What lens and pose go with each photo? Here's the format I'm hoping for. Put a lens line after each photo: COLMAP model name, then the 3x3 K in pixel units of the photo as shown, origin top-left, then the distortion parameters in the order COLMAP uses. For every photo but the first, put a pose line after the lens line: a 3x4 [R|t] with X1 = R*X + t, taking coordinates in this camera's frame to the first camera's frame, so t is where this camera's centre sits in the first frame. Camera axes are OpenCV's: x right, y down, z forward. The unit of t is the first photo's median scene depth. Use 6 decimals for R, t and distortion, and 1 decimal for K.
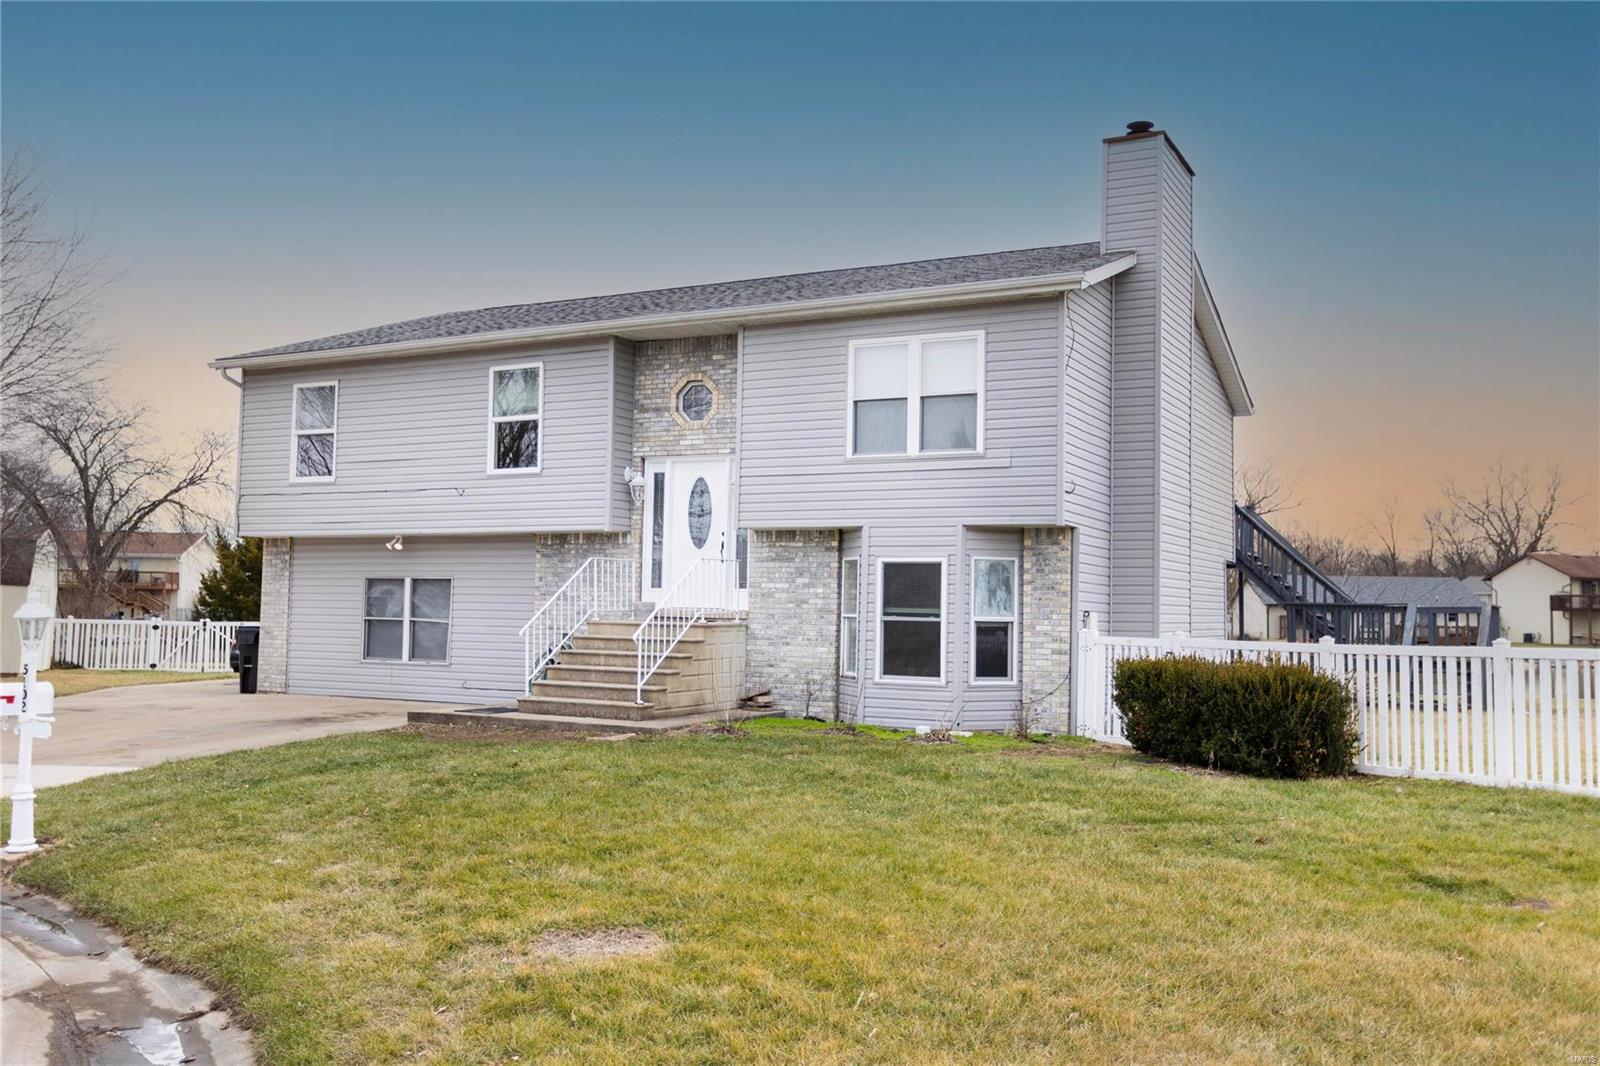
lens RADIAL K [[1414.9, 0, 807.2], [0, 1414.9, 537.0], [0, 0, 1]] dist [0.007107, -0.004018]
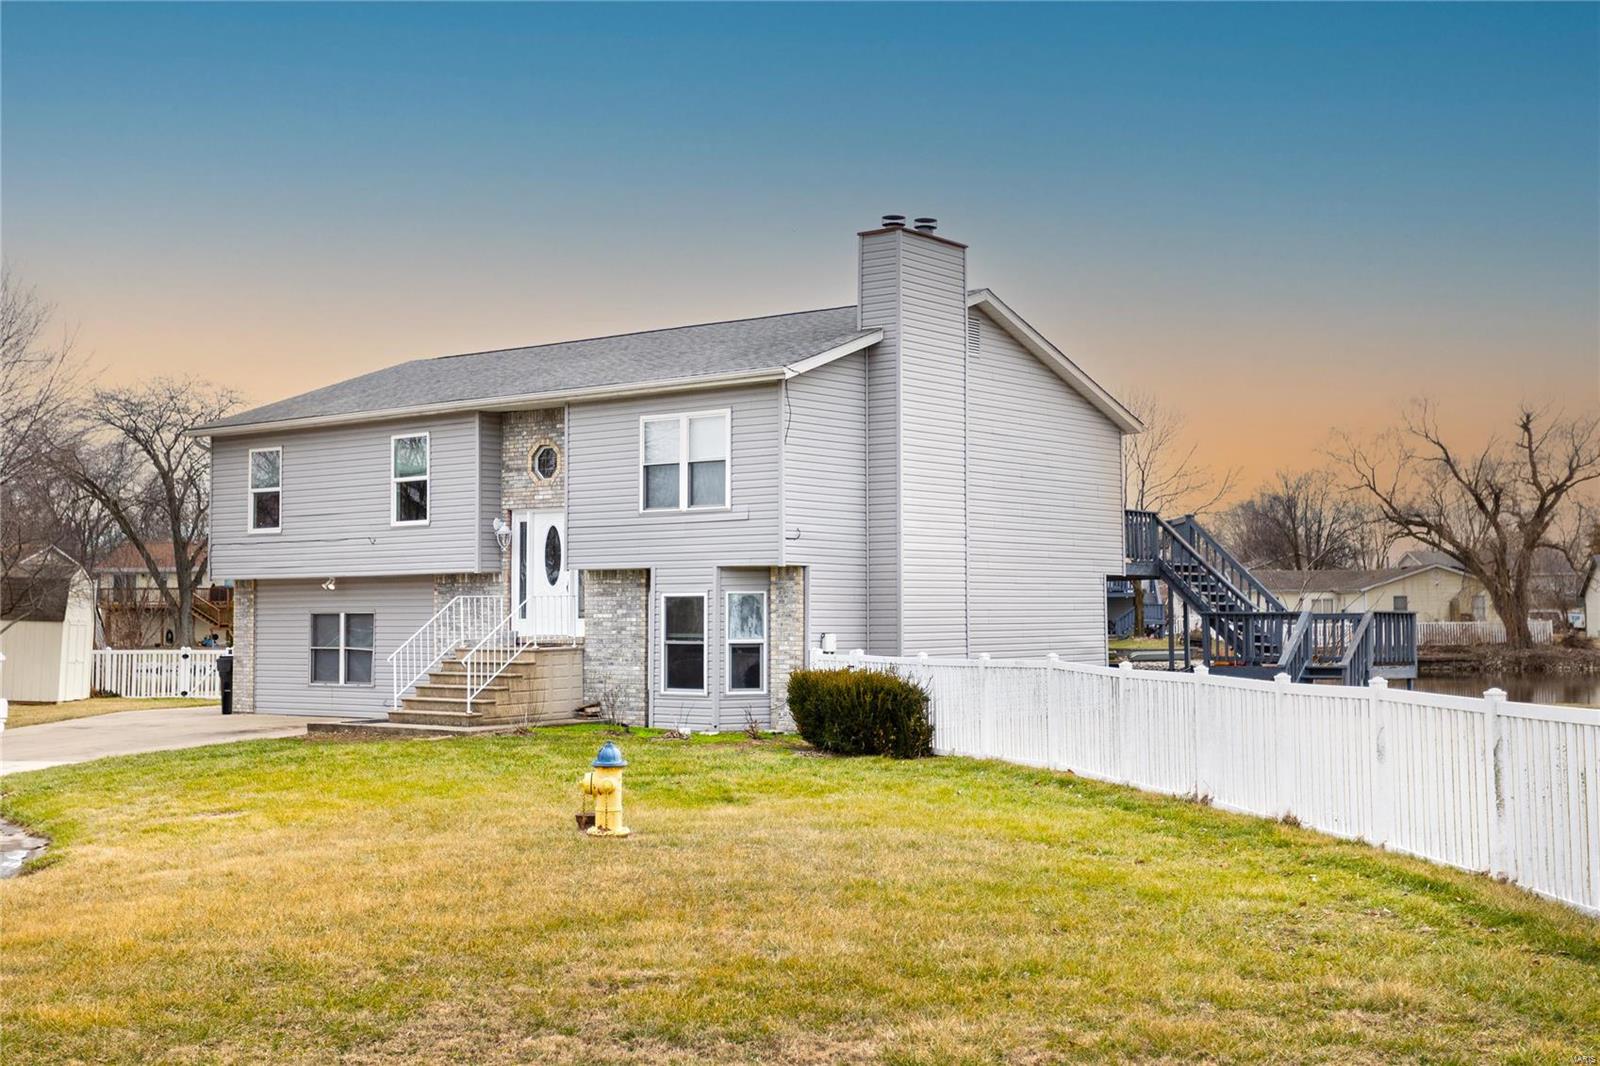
lens RADIAL K [[1871.9, 0, 794.7], [0, 1871.9, 527.3], [0, 0, 1]] dist [0.022726, 0.000000]
pose [[0.986181, -0.030368, -0.162867, 0.386944], [0.031339, 0.999503, 0.003398, -0.040127], [0.162683, -0.008455, 0.986642, -0.531835]]
